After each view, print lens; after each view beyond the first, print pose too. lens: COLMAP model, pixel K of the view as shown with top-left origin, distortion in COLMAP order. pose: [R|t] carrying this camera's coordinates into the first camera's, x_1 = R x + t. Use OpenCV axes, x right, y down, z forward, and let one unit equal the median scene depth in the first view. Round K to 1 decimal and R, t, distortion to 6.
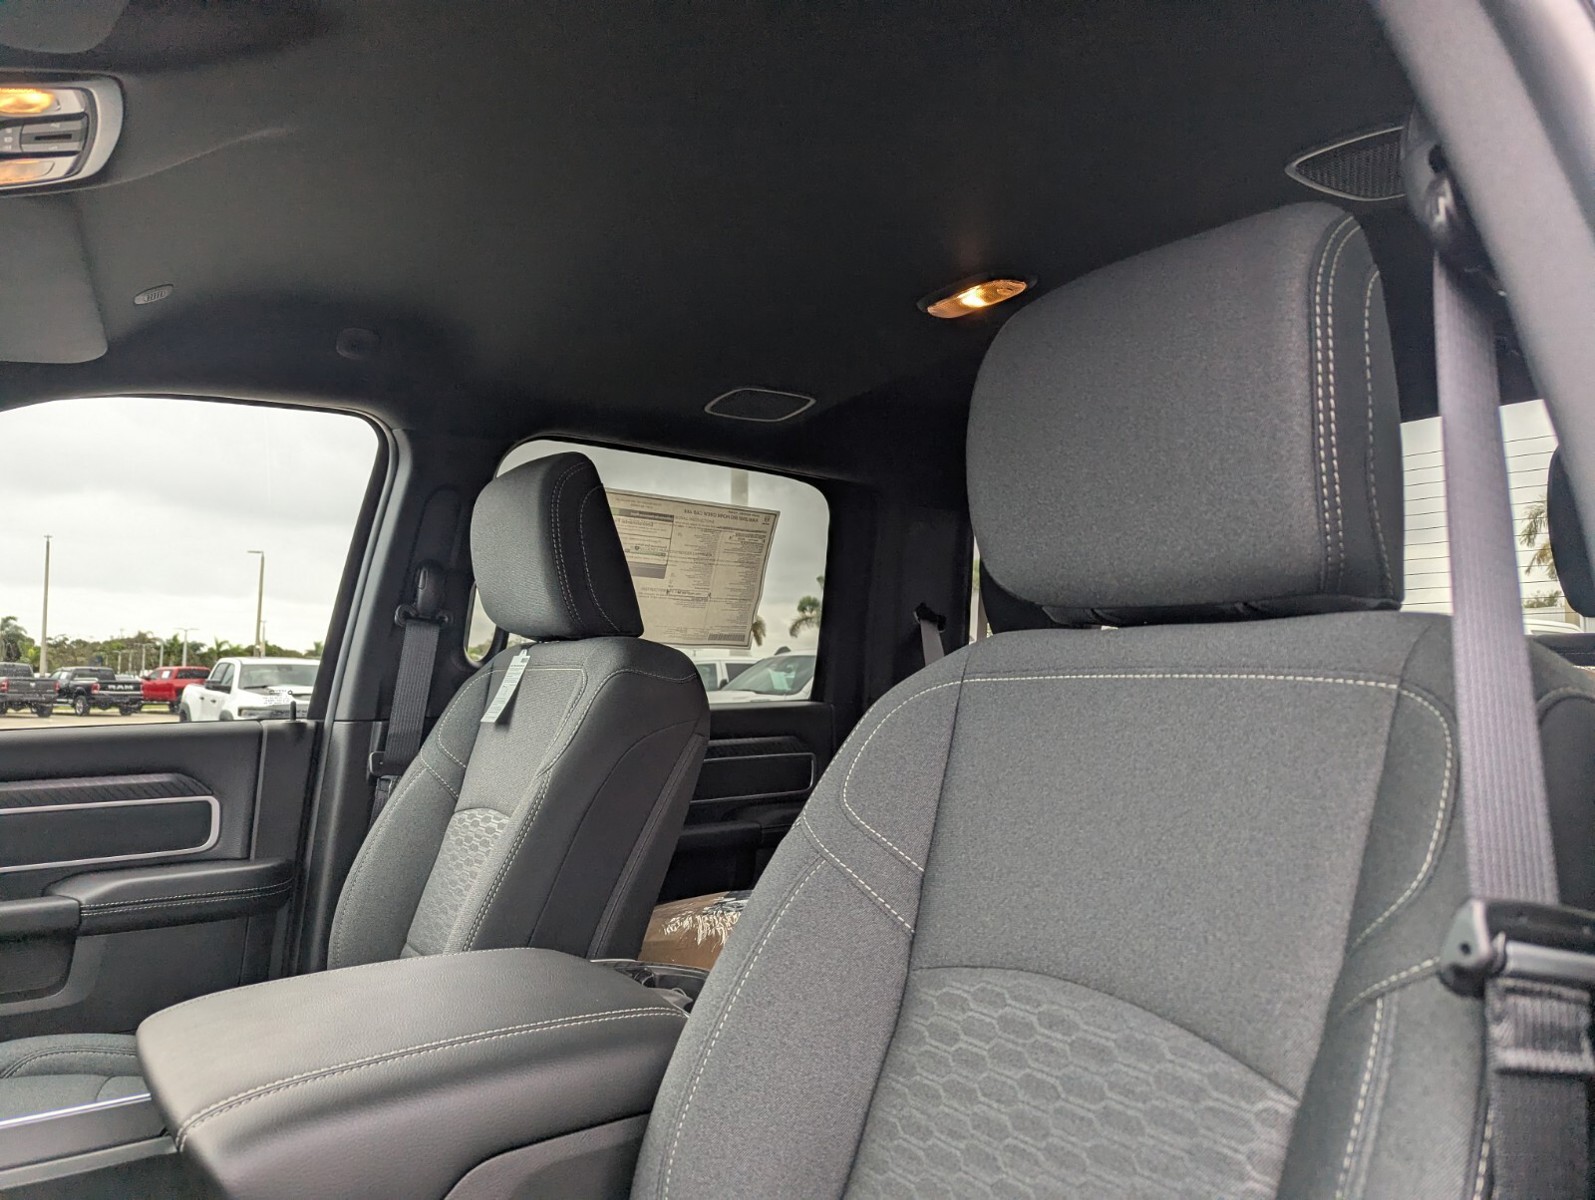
lens RADIAL K [[1151.3, 0, 804.8], [0, 1151.3, 604.6], [0, 0, 1]] dist [0.055225, -0.046599]
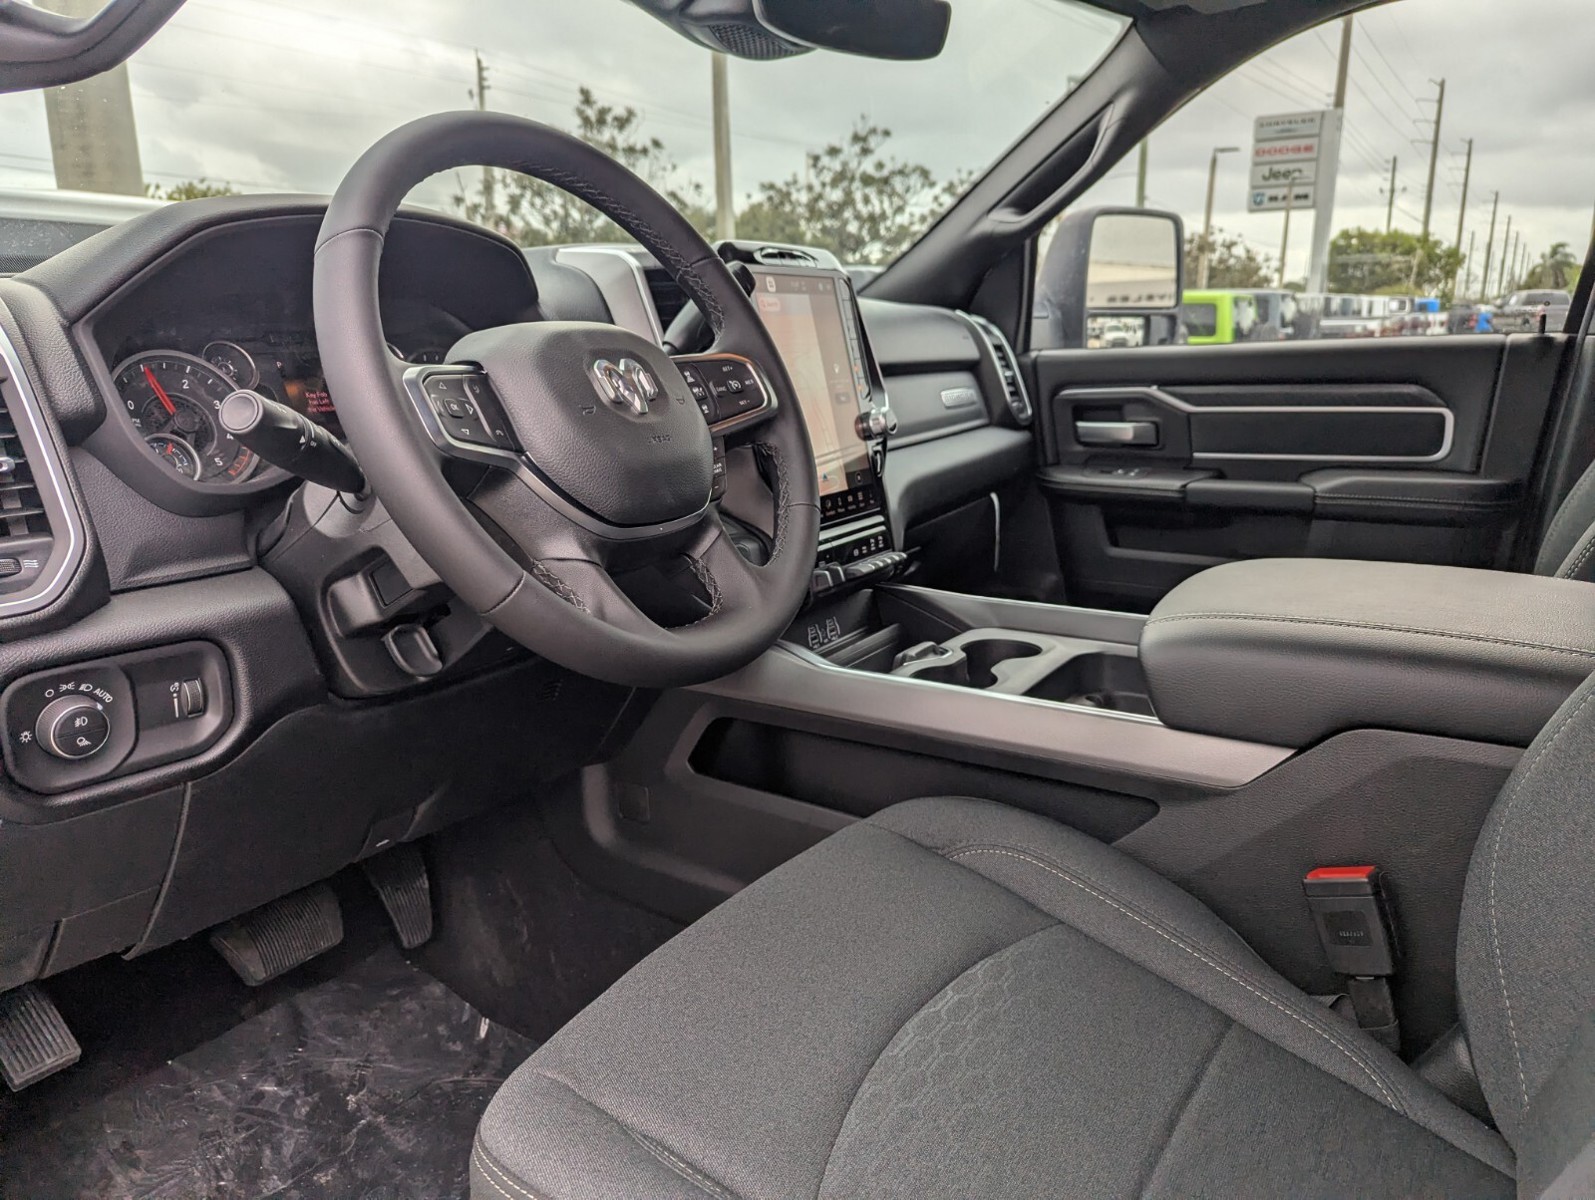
lens RADIAL K [[1151.3, 0, 804.8], [0, 1151.3, 604.6], [0, 0, 1]] dist [0.055225, -0.046599]
pose [[0.386171, 0.205662, -0.899208, 0.176112], [0.078823, 0.963905, 0.254310, 0.018310], [0.919053, -0.169086, 0.356021, 0.062307]]
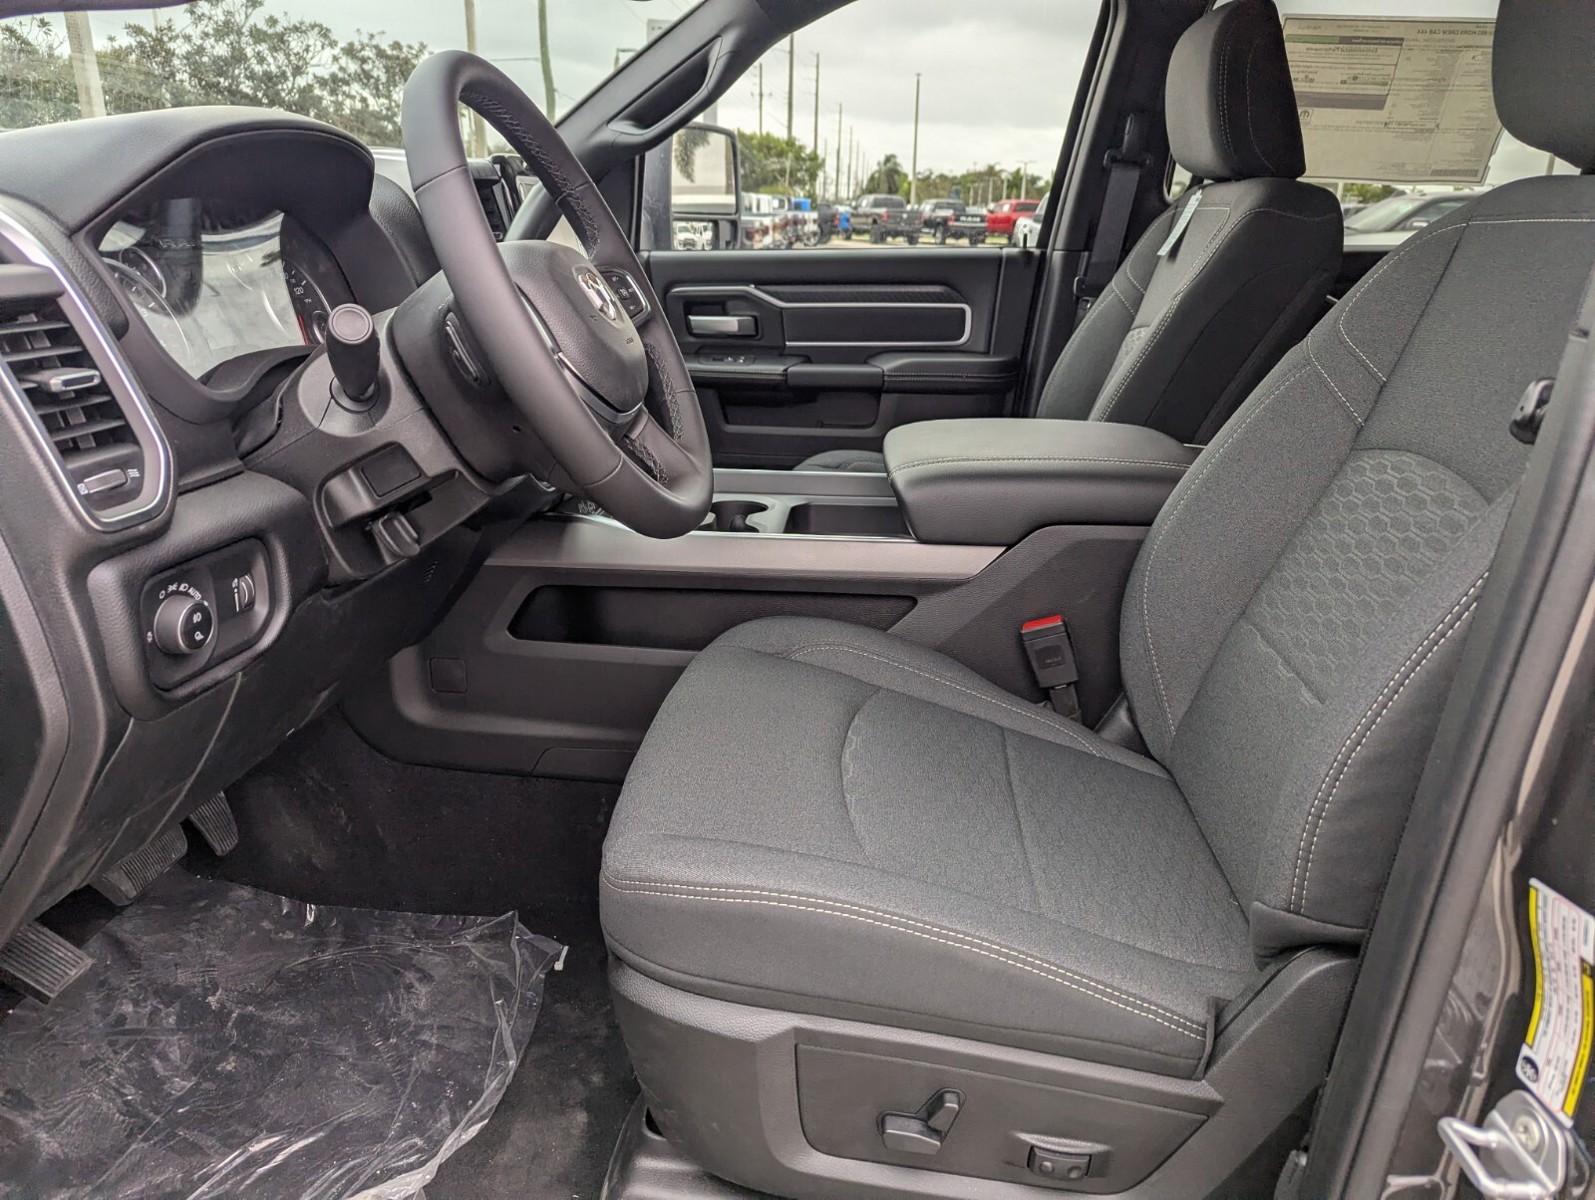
lens RADIAL K [[1151.3, 0, 804.8], [0, 1151.3, 604.6], [0, 0, 1]] dist [0.055225, -0.046599]
pose [[0.783526, 0.209511, -0.584971, 0.159471], [0.027608, 0.928771, 0.369623, -0.012270], [0.620745, -0.305759, 0.721933, -0.156325]]
